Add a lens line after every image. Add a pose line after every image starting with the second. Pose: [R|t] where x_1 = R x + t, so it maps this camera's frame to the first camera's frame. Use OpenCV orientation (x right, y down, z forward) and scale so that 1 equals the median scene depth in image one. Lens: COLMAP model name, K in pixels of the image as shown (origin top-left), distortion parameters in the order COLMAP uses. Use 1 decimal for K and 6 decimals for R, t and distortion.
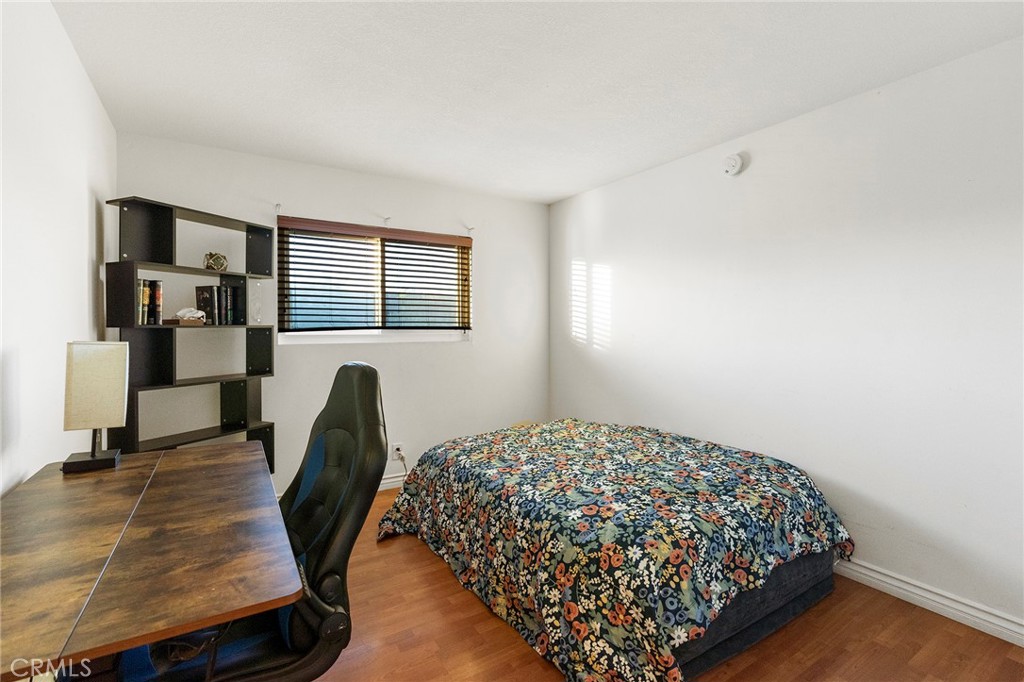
lens RADIAL K [[470.5, 0, 513.7], [0, 470.5, 332.9], [0, 0, 1]] dist [0.001921, 0.000372]
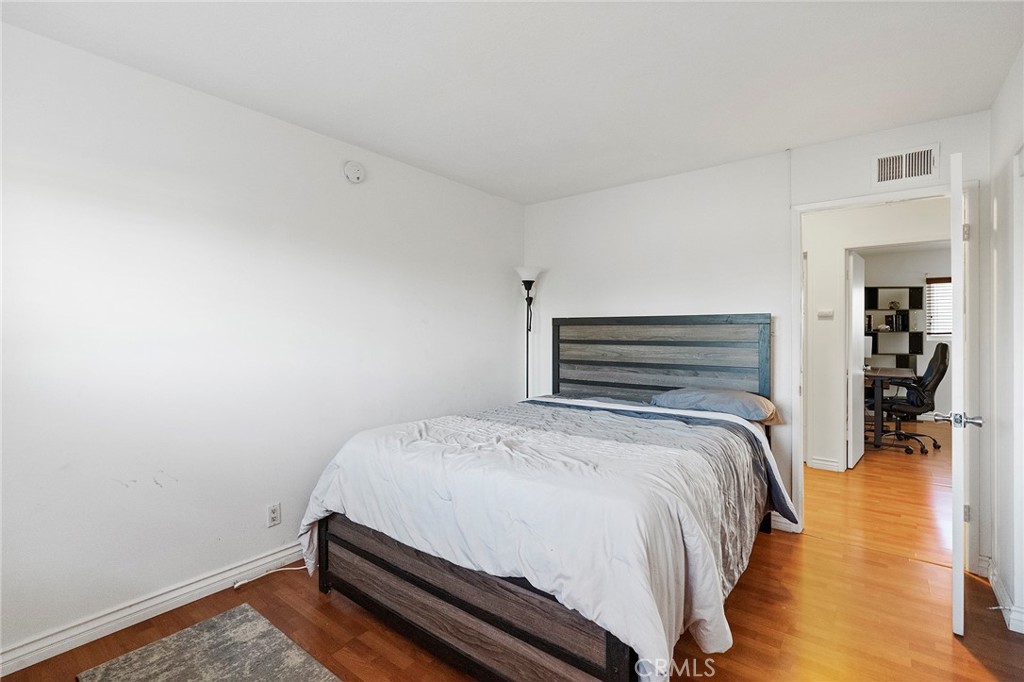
lens RADIAL K [[470.5, 0, 512.1], [0, 470.5, 336.5], [0, 0, 1]] dist [0.001921, 0.000372]
pose [[0.334353, -0.000406, -0.942448, 0.957102], [-0.008619, 0.999957, -0.003488, 0.033878], [0.942408, 0.009289, 0.334335, -1.602664]]
